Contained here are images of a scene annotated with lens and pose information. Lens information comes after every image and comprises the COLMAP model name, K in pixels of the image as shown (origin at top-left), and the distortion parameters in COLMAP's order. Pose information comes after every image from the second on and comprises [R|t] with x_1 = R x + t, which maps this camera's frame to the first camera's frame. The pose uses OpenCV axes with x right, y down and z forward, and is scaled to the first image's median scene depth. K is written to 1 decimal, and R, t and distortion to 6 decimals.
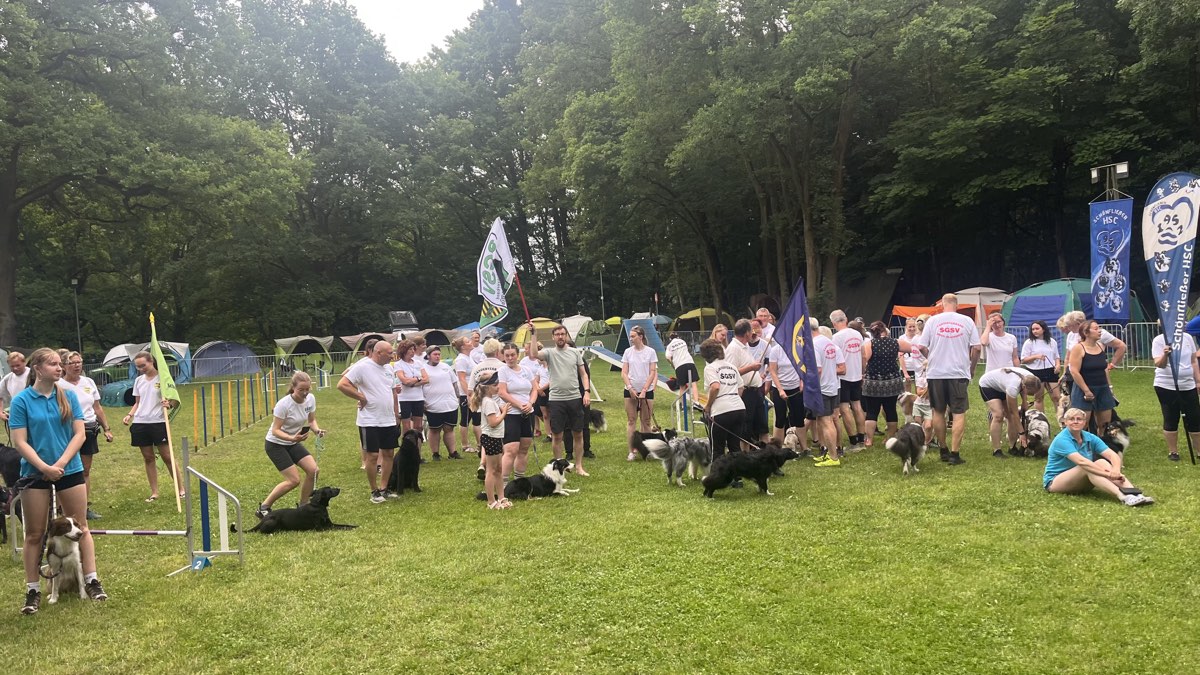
lens RADIAL K [[930.0, 0, 627.9], [0, 930.0, 335.1], [0, 0, 1]] dist [0.008644, -0.048860]
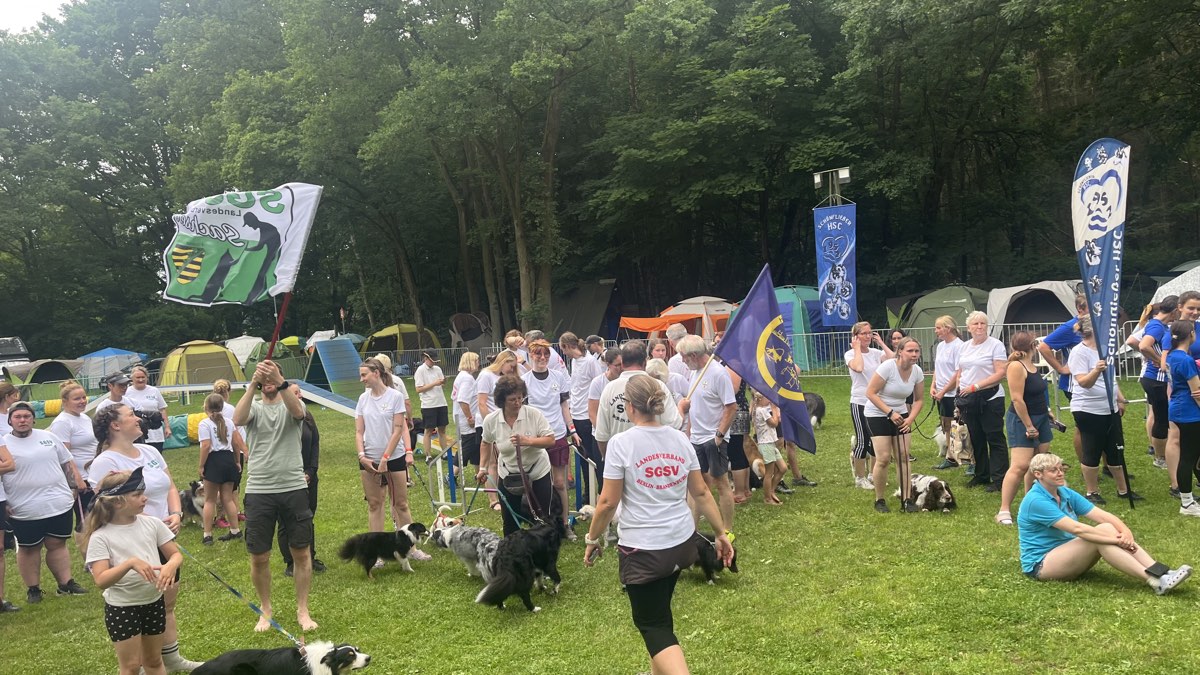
lens RADIAL K [[873.6, 0, 602.4], [0, 873.6, 340.3], [0, 0, 1]] dist [0.068707, -0.091585]
pose [[0.941043, -0.029732, 0.336977, -0.026238], [0.032530, 0.999467, -0.002660, -0.006652], [-0.336718, 0.013464, 0.941509, 0.176708]]
